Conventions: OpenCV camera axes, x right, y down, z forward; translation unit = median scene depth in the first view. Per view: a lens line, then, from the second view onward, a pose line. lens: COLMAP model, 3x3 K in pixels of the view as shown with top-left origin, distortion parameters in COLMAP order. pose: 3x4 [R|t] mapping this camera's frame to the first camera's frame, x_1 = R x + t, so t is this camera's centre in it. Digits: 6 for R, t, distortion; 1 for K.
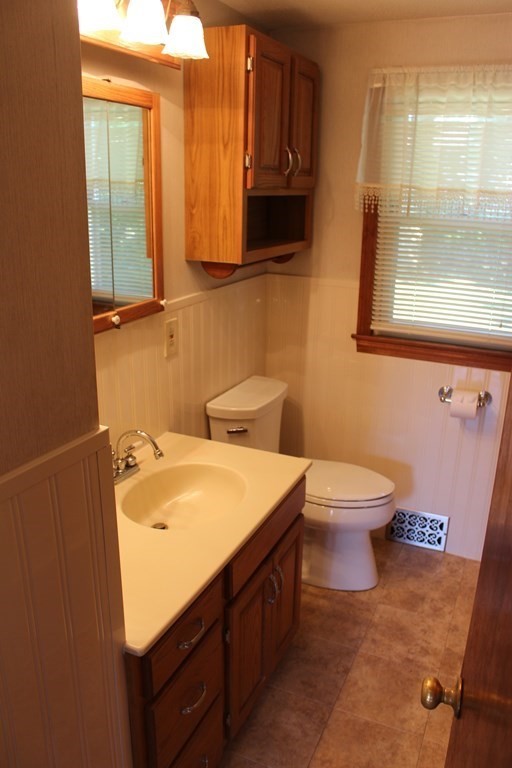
lens RADIAL K [[630.6, 0, 256.0], [0, 630.6, 384.0], [0, 0, 1]] dist [-0.166303, 0.144931]
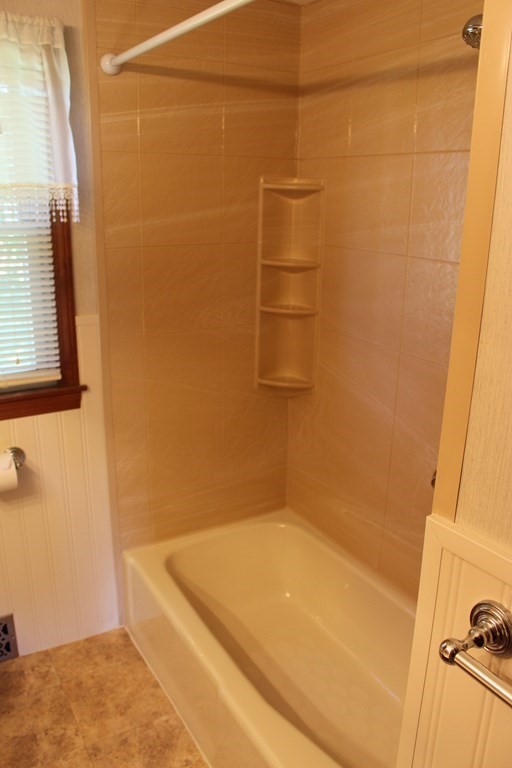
lens RADIAL K [[630.6, 0, 256.0], [0, 630.6, 384.0], [0, 0, 1]] dist [-0.166303, 0.144931]
pose [[0.561764, -0.243005, 0.790804, -0.048607], [0.241163, 0.962473, 0.124441, -0.088222], [-0.791367, 0.120806, 0.599286, 0.298679]]
